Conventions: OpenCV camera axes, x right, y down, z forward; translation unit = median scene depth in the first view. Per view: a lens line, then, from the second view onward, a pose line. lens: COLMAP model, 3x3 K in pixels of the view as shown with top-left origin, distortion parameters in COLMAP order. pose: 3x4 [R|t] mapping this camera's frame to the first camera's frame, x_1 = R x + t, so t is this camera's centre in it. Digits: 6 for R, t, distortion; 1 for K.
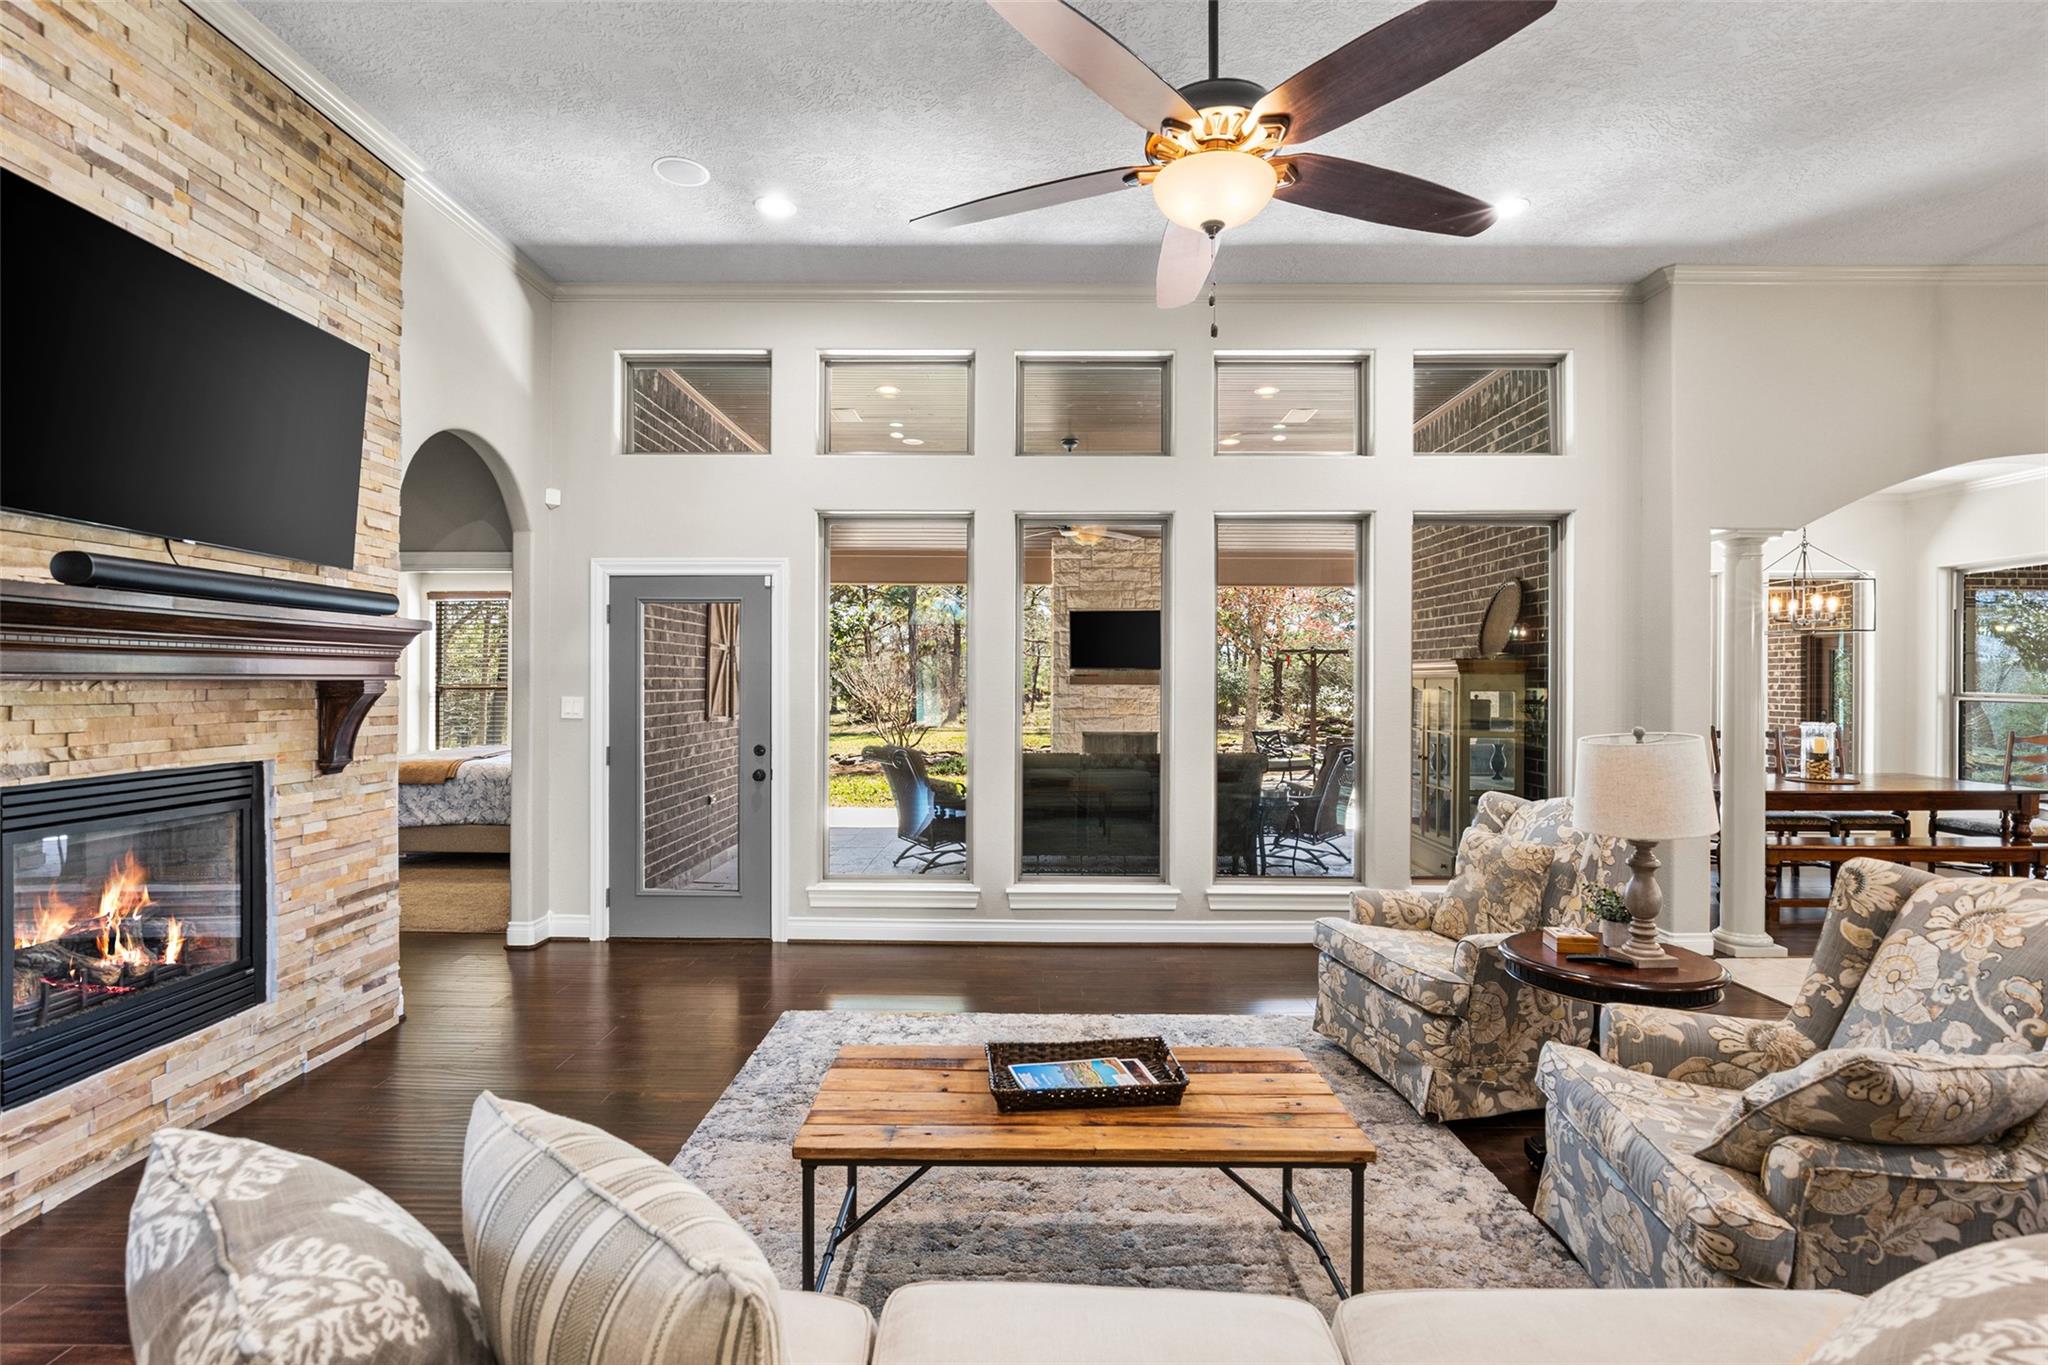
lens RADIAL K [[936.8, 0, 1024.0], [0, 936.8, 682.5], [0, 0, 1]] dist [-0.000569, 0.000878]
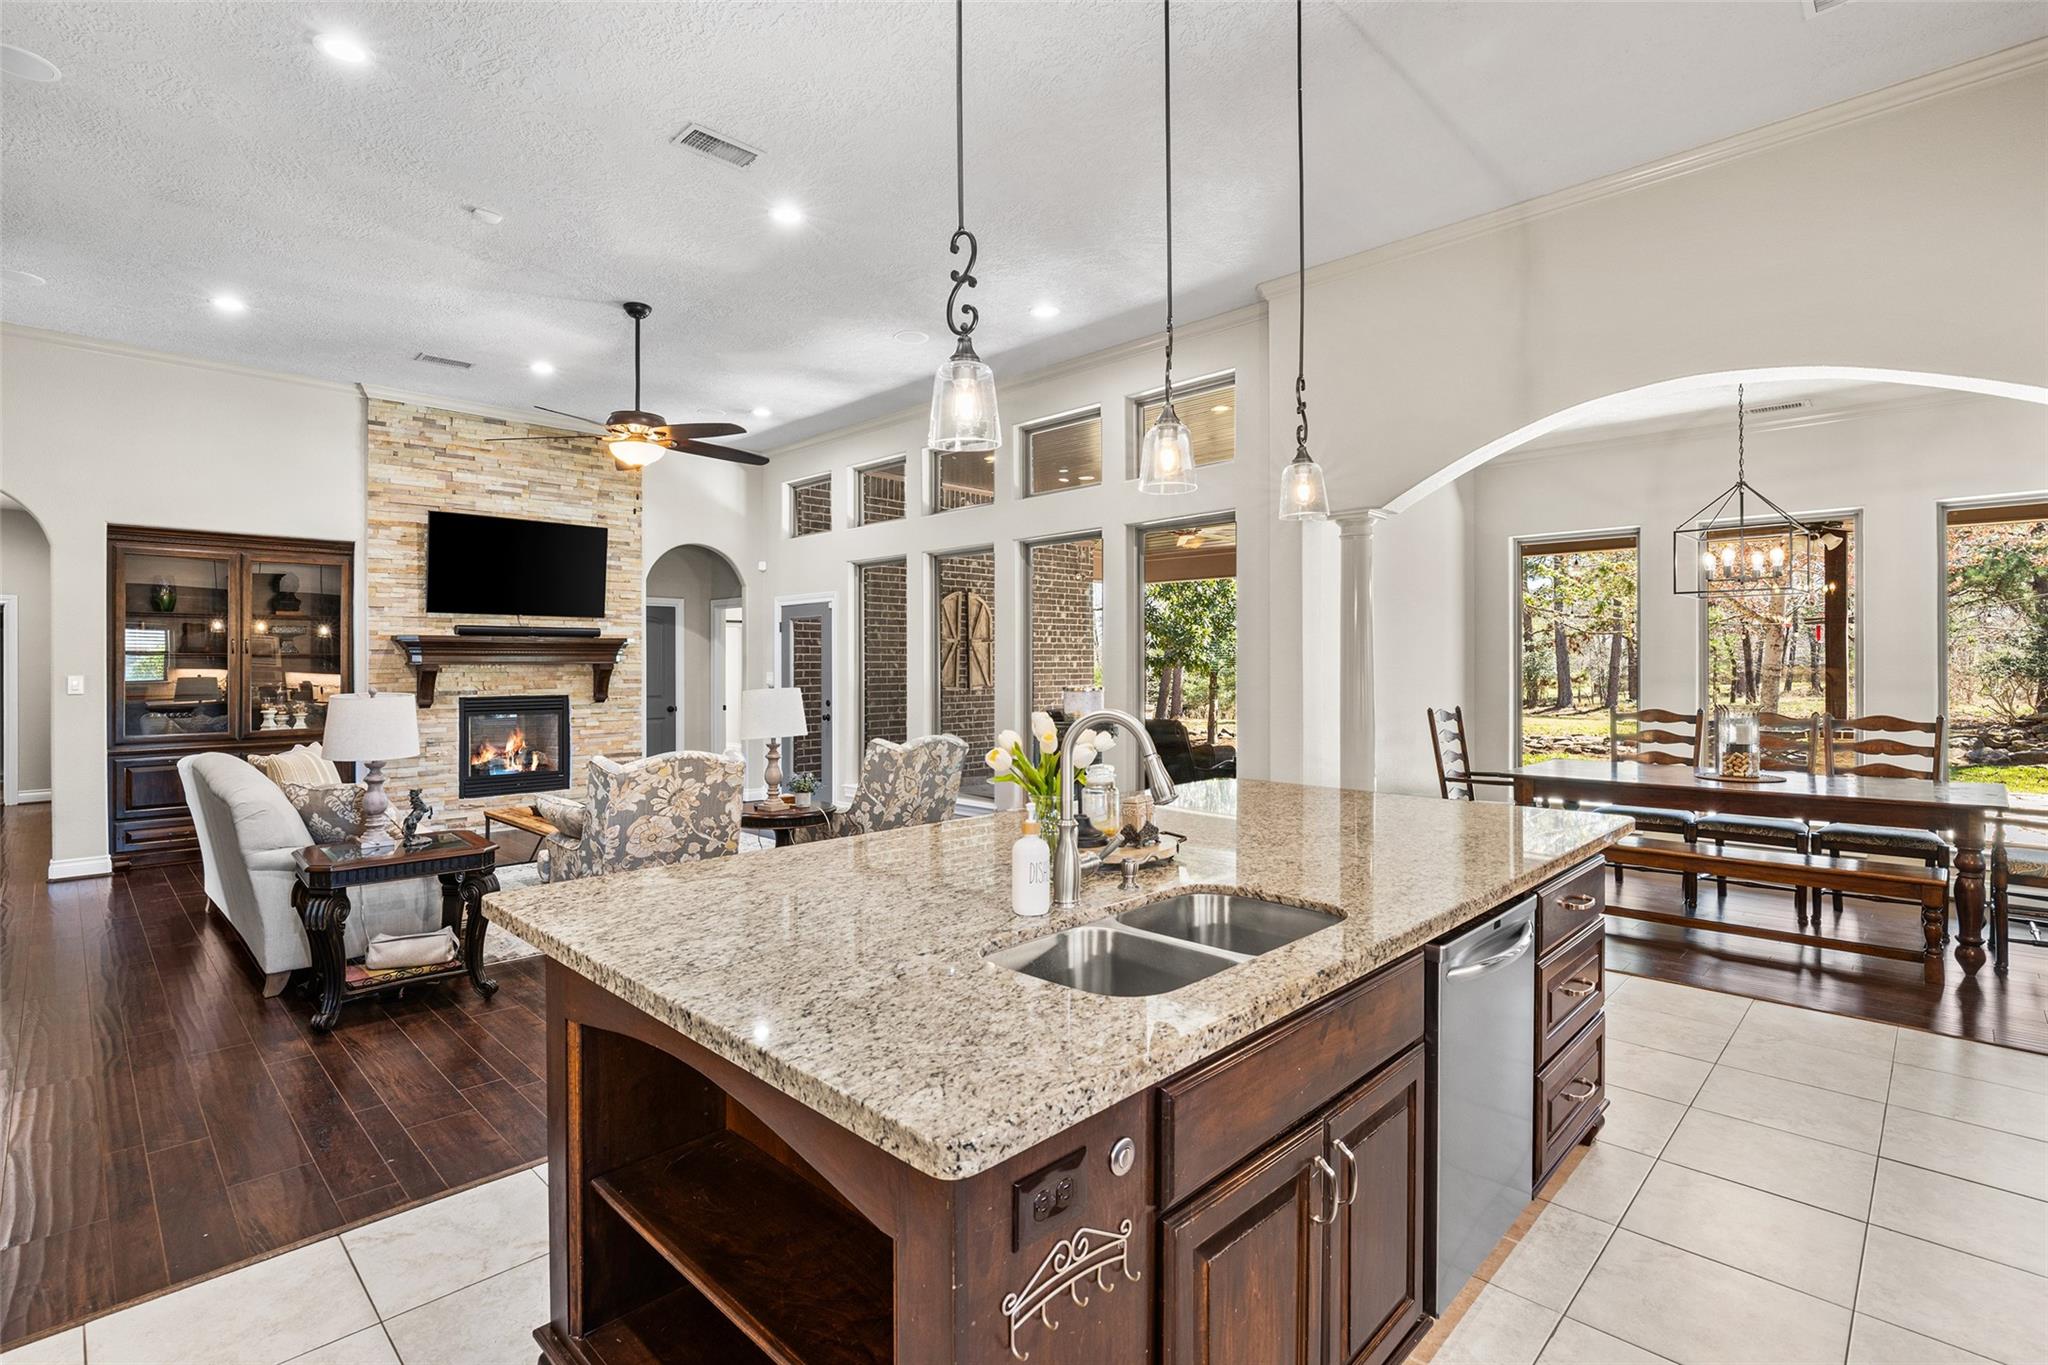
lens RADIAL K [[936.8, 0, 1024.0], [0, 936.8, 682.5], [0, 0, 1]] dist [-0.000569, 0.000878]
pose [[0.726775, 0.007498, -0.686835, 1.840795], [0.005824, 0.999837, 0.017077, 0.010400], [0.686851, -0.016411, 0.726613, -0.018399]]
